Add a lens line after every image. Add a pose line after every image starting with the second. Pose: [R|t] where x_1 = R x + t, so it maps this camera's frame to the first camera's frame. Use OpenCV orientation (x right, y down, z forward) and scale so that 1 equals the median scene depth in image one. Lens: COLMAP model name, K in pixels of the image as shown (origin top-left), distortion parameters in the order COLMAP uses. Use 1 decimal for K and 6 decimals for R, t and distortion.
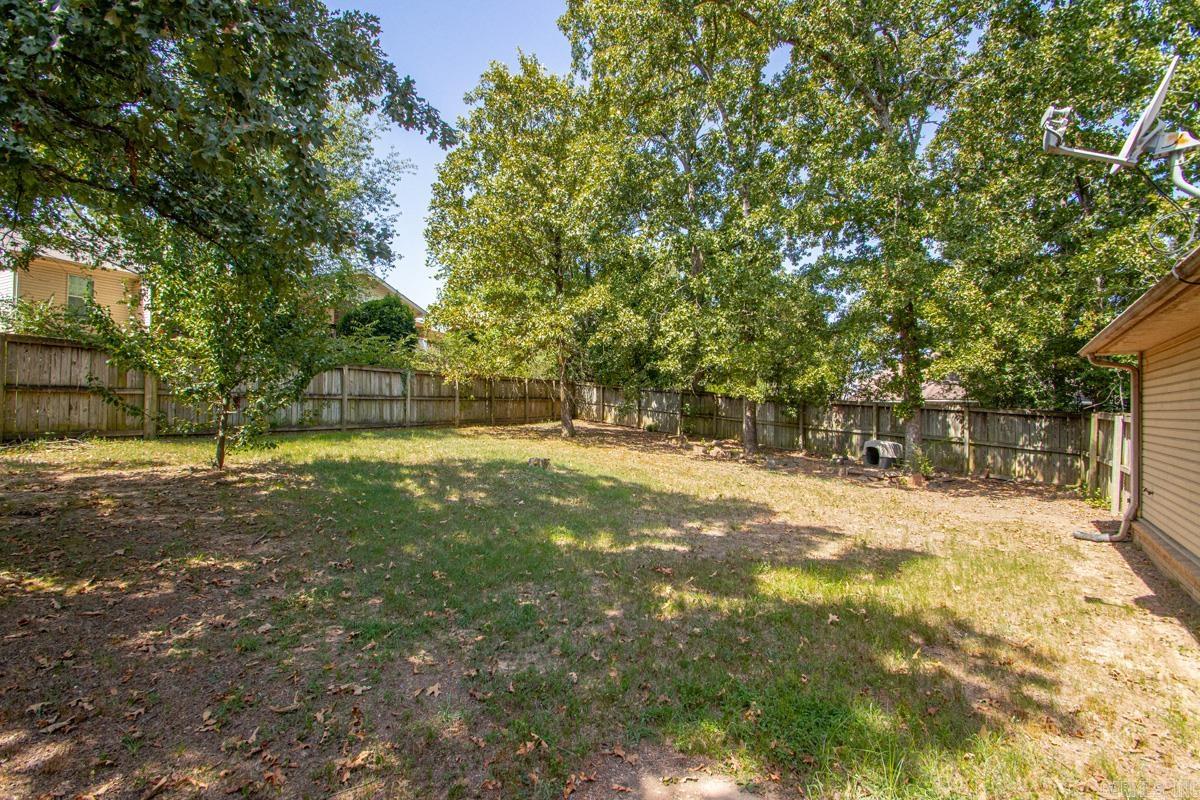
lens RADIAL K [[560.7, 0, 592.6], [0, 560.7, 398.6], [0, 0, 1]] dist [0.006736, -0.010017]
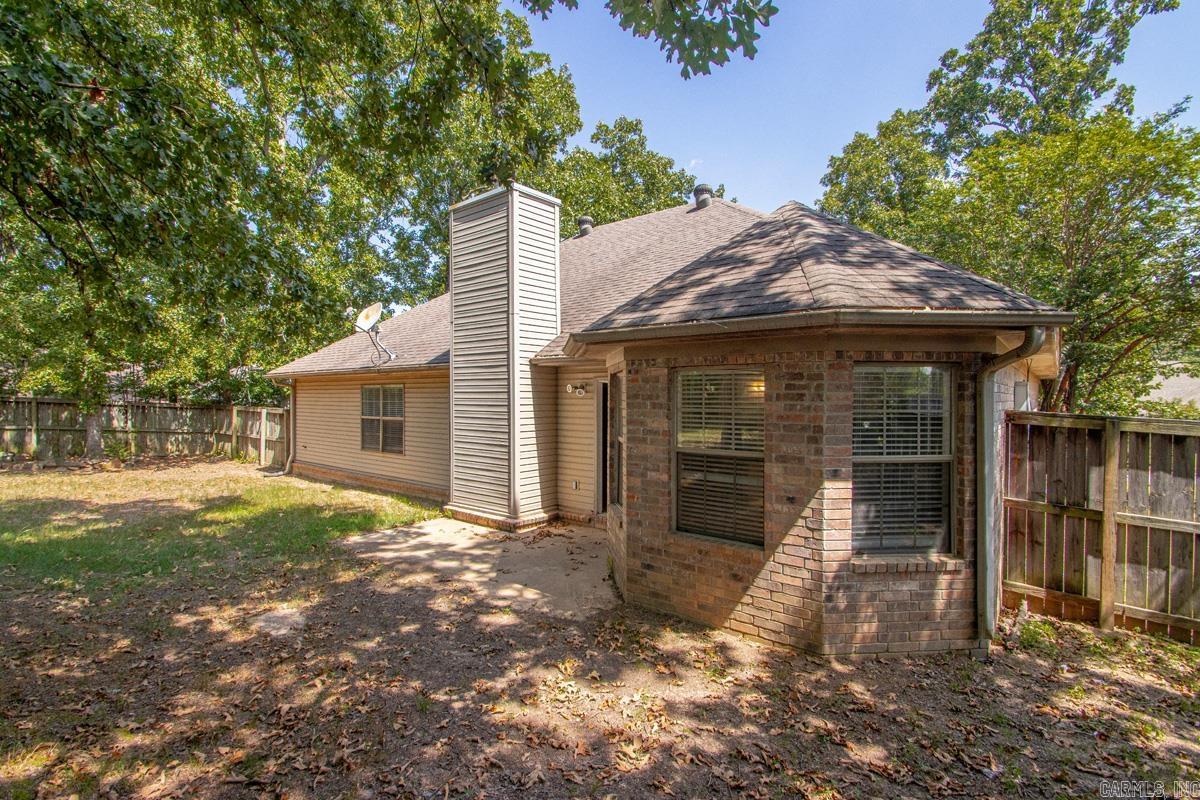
lens RADIAL K [[560.7, 0, 596.9], [0, 560.7, 406.1], [0, 0, 1]] dist [0.006736, -0.010017]
pose [[0.046106, -0.031146, 0.998451, -1.101139], [-0.022722, 0.999223, 0.032219, -0.083568], [-0.998678, -0.024172, 0.045363, -0.205635]]
